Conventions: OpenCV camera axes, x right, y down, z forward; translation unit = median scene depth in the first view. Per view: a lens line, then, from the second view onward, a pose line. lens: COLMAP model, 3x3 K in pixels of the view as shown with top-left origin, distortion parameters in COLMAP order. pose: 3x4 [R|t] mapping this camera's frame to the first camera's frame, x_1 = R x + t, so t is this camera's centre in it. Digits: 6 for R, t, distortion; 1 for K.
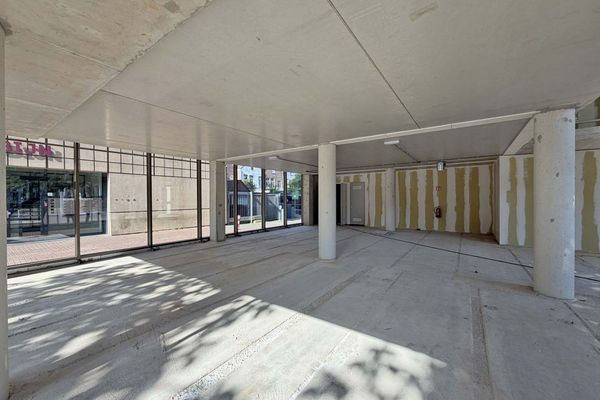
lens RADIAL K [[238.6, 0, 299.8], [0, 238.6, 199.8], [0, 0, 1]] dist [0.001248, -0.000487]
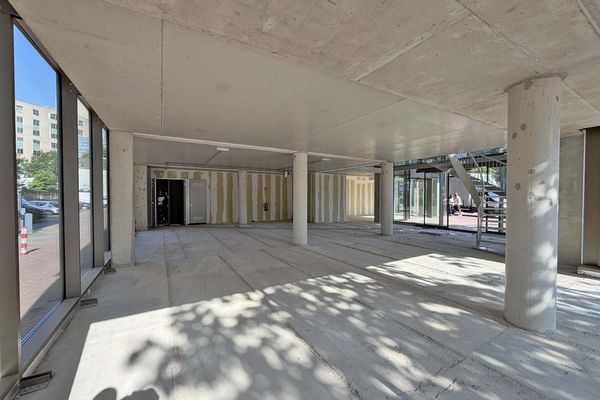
lens RADIAL K [[238.6, 0, 296.8], [0, 238.6, 201.4], [0, 0, 1]] dist [0.001248, -0.000487]
pose [[0.419930, -0.014569, 0.907439, -1.365226], [0.002419, 0.999886, 0.014934, 0.004488], [-0.907553, -0.004076, 0.419917, 0.666249]]
